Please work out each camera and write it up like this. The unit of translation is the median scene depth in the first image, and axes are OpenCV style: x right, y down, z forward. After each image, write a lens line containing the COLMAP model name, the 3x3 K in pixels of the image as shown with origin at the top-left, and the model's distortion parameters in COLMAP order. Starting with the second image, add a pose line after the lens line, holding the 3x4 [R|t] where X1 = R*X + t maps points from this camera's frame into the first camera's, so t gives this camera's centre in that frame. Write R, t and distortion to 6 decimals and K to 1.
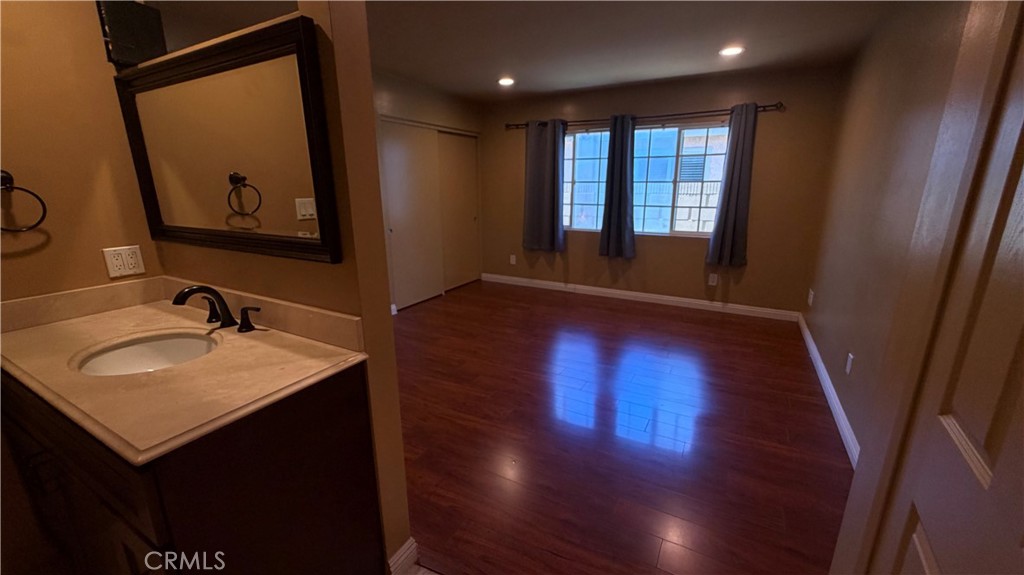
lens RADIAL K [[404.9, 0, 508.7], [0, 404.9, 291.5], [0, 0, 1]] dist [0.002650, -0.000271]
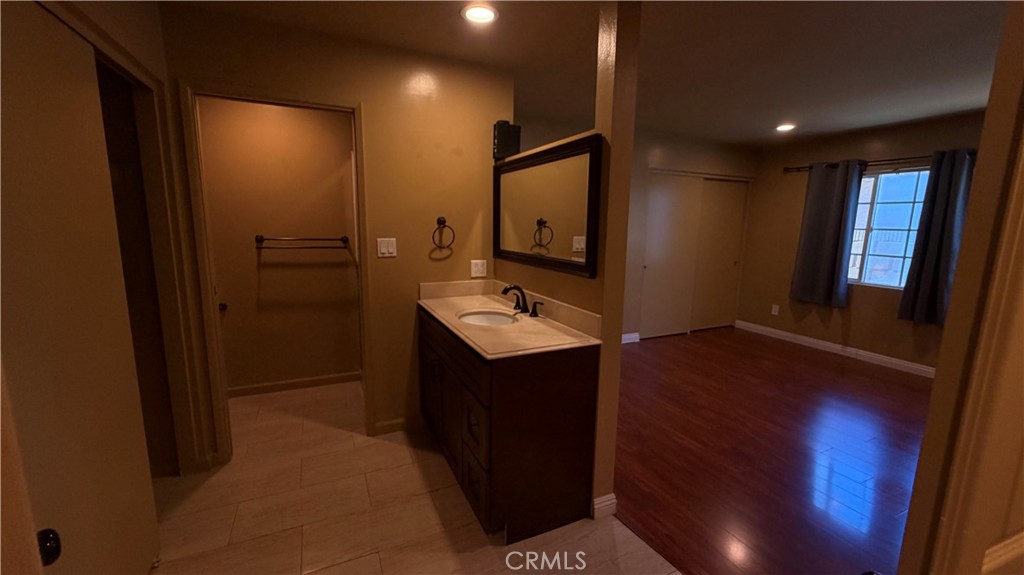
lens RADIAL K [[404.9, 0, 512.6], [0, 404.9, 284.7], [0, 0, 1]] dist [0.002650, -0.000271]
pose [[0.814093, 0.105007, -0.571162, 0.120077], [-0.168755, 0.983851, -0.059652, 0.054839], [0.555675, 0.144948, 0.818667, -0.243677]]
